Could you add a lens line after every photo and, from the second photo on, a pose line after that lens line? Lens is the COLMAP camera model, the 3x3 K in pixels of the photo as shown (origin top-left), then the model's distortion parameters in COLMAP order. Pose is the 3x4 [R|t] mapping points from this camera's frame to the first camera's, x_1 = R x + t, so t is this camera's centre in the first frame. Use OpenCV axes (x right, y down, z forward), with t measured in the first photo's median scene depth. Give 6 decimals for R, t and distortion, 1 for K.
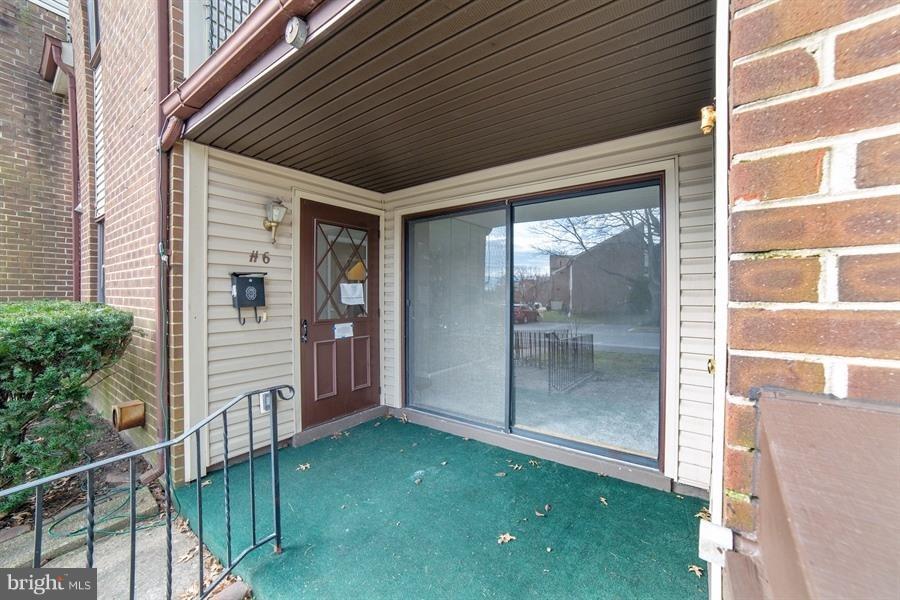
lens RADIAL K [[354.6, 0, 453.9], [0, 354.6, 299.7], [0, 0, 1]] dist [0.002426, 0.000210]
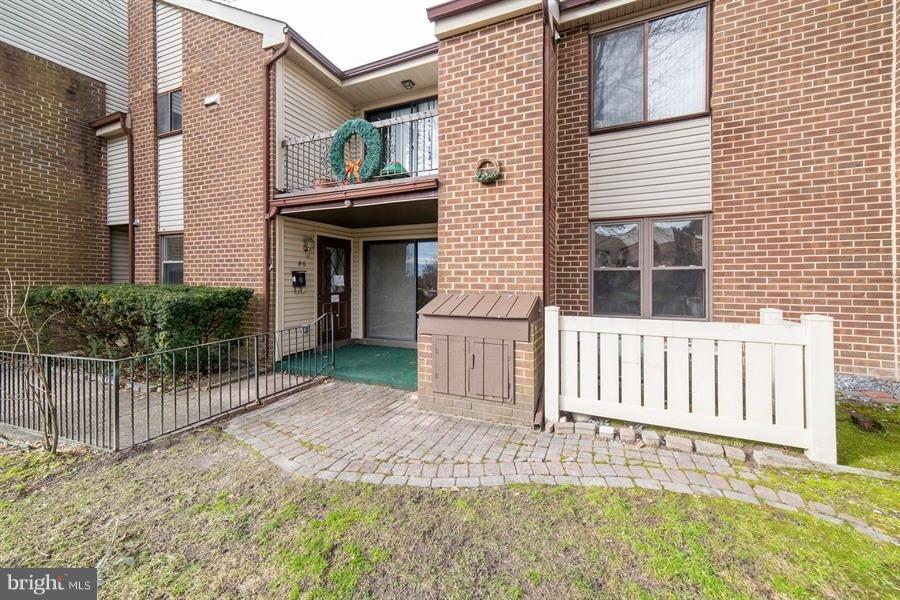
lens RADIAL K [[343.1, 0, 450.9], [0, 343.1, 289.2], [0, 0, 1]] dist [0.002621, 0.000202]
pose [[0.976052, -0.000153, 0.217536, -0.097995], [-0.001676, 0.999965, 0.008223, 0.016415], [-0.217529, -0.008390, 0.976018, -1.124082]]
